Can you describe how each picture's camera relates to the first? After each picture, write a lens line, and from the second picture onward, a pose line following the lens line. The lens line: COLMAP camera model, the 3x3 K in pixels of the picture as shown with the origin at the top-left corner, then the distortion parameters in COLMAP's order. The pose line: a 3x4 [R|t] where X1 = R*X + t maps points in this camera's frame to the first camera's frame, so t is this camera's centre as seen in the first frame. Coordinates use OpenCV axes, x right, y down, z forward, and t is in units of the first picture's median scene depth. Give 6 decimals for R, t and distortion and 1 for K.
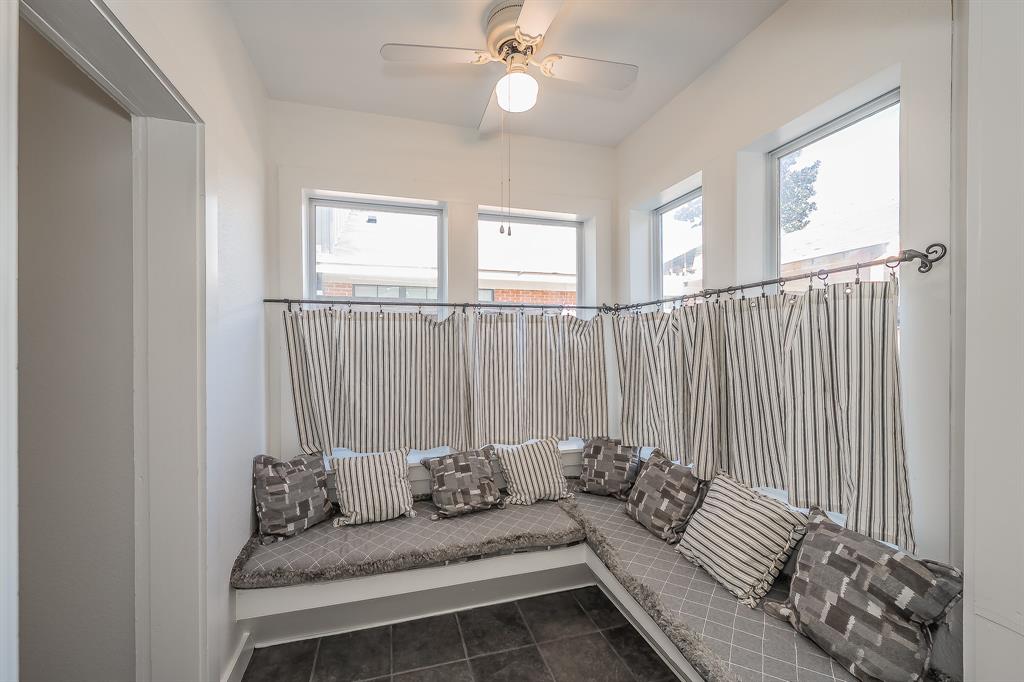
lens RADIAL K [[406.6, 0, 507.0], [0, 406.6, 337.1], [0, 0, 1]] dist [0.001440, 0.000018]
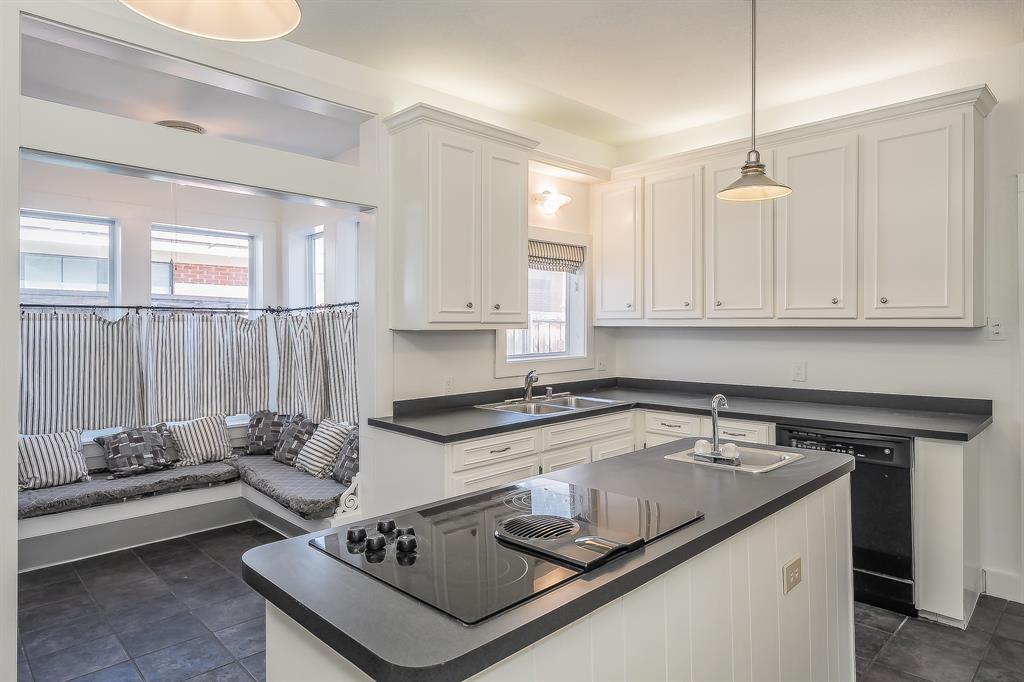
lens RADIAL K [[589.2, 0, 512.8], [0, 589.2, 325.6], [0, 0, 1]] dist [-0.002251, -0.000584]
pose [[0.886016, 0.001380, 0.463652, 0.073274], [-0.001775, 0.999998, 0.000415, -0.028048], [-0.463651, -0.001191, 0.886017, -1.095248]]
